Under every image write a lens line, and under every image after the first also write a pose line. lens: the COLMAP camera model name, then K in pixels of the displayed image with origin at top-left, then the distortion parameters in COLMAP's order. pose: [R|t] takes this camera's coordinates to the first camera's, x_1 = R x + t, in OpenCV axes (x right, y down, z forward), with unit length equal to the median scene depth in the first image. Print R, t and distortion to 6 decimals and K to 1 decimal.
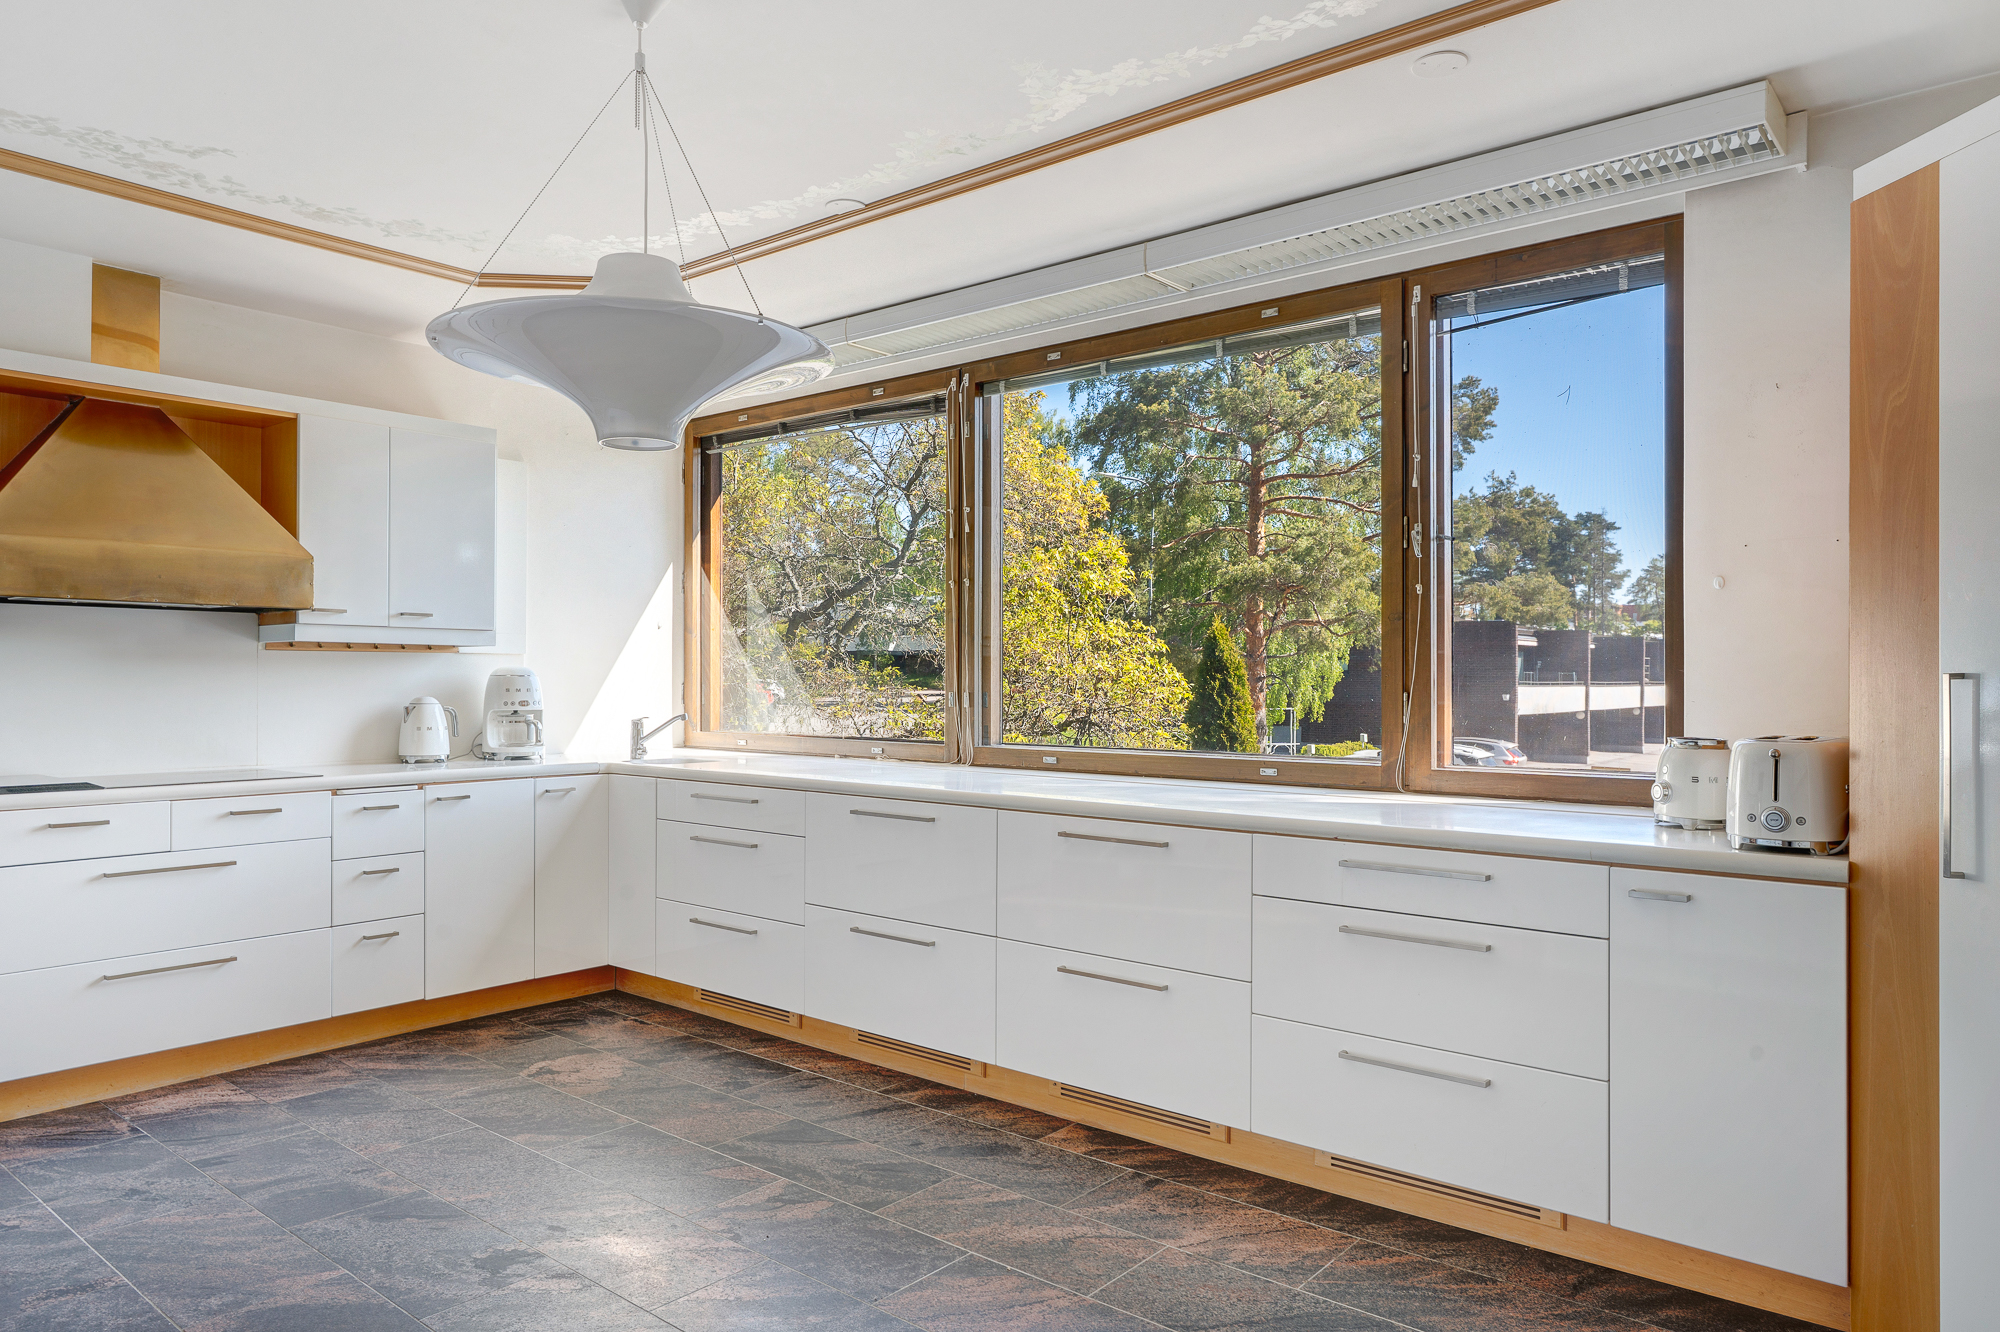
lens RADIAL K [[1317.4, 0, 997.5], [0, 1317.4, 665.4], [0, 0, 1]] dist [-0.003063, 0.007564]
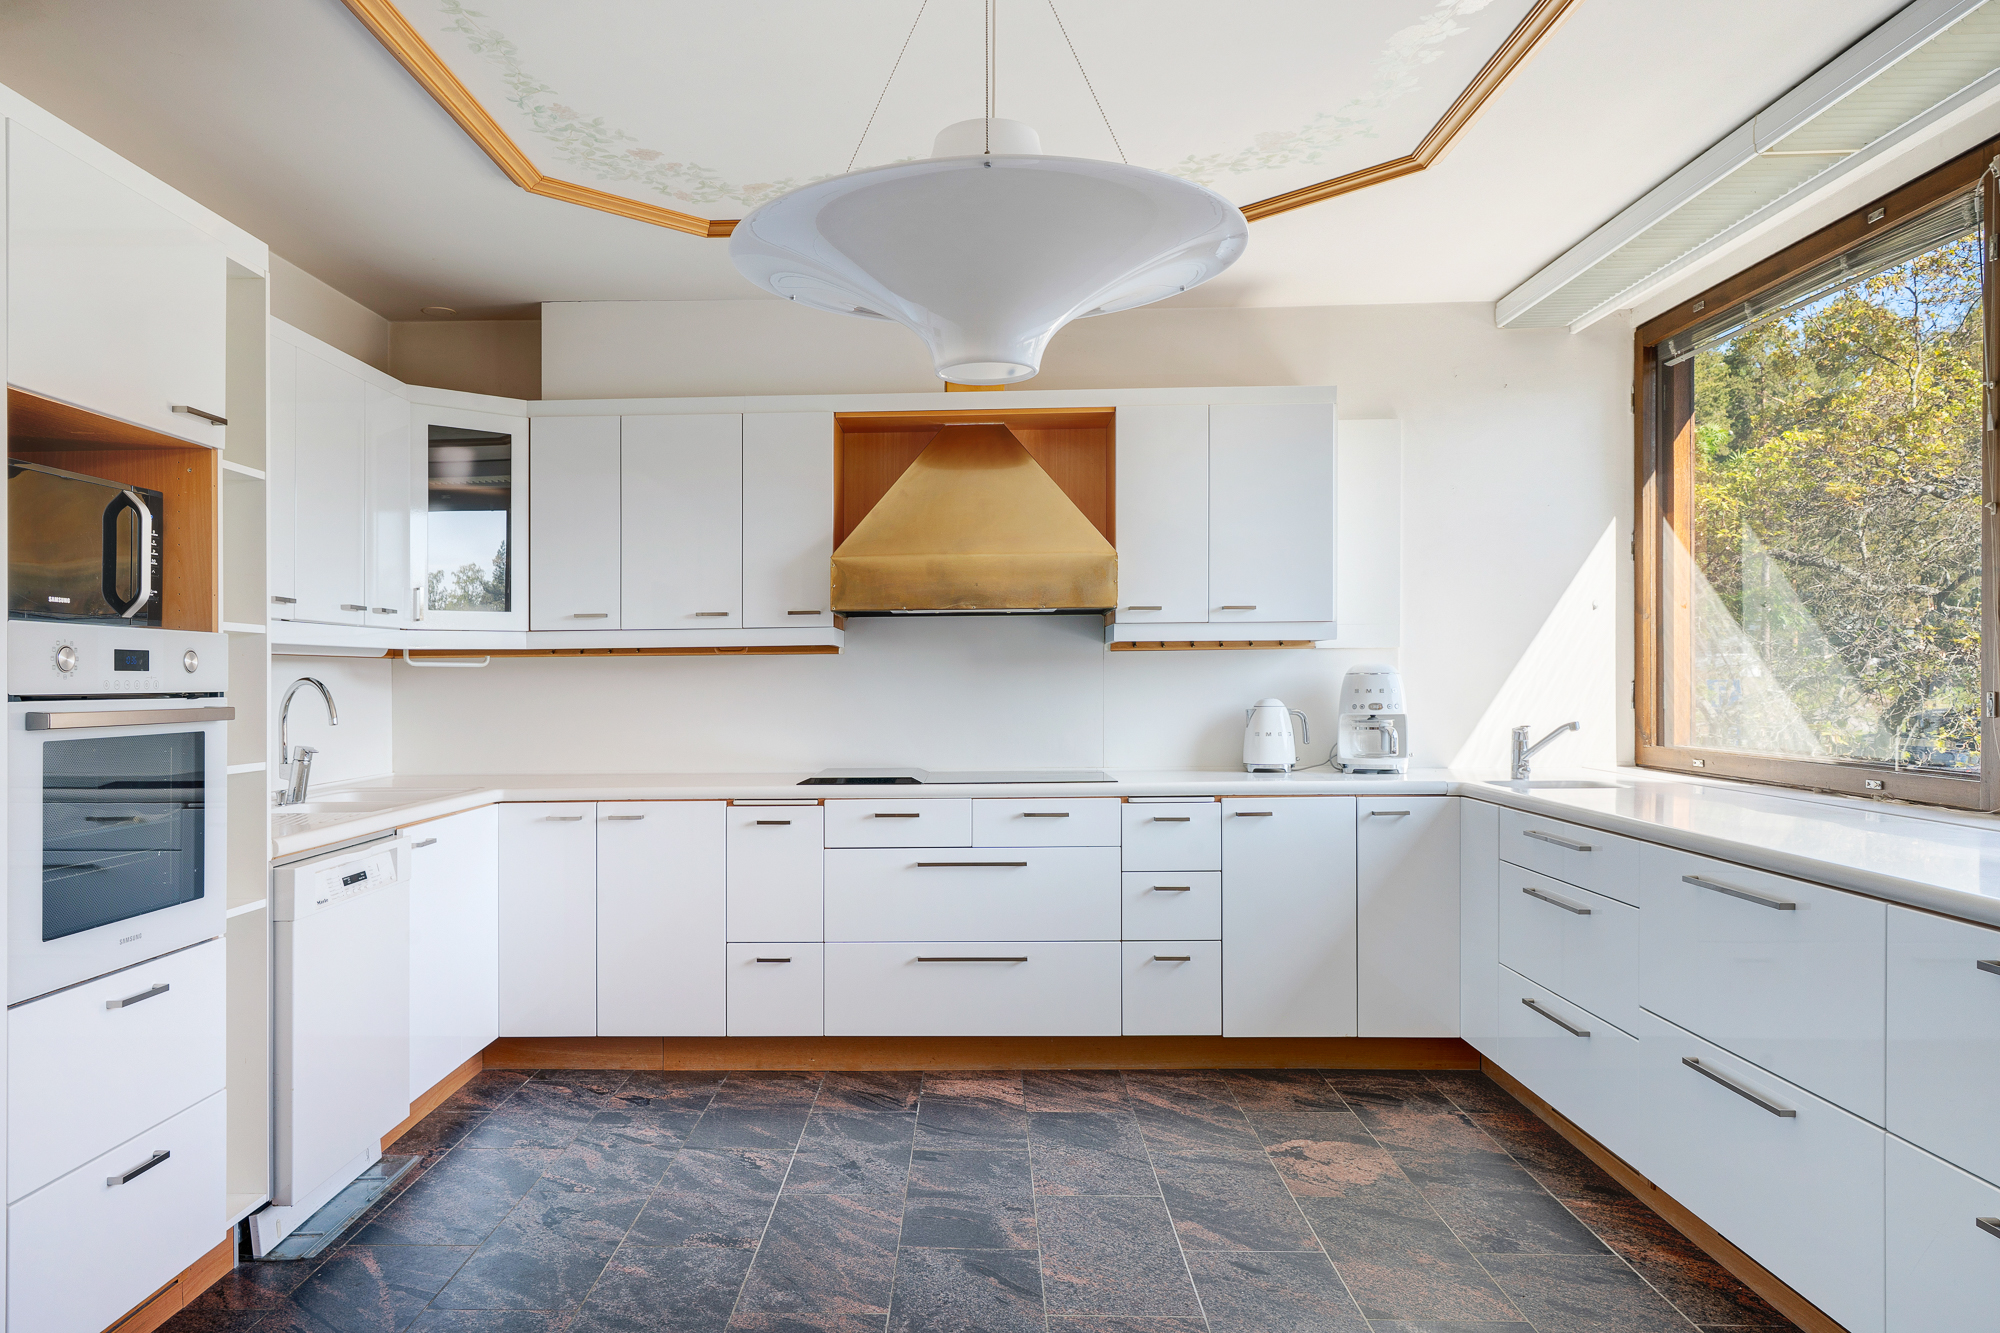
lens RADIAL K [[1375.5, 0, 996.8], [0, 1375.5, 681.3], [0, 0, 1]] dist [0.010723, -0.000806]
pose [[0.597249, -0.007944, -0.802016, 0.239926], [0.019453, 0.999800, 0.004583, 0.004694], [0.801820, -0.018339, 0.597285, 0.337237]]
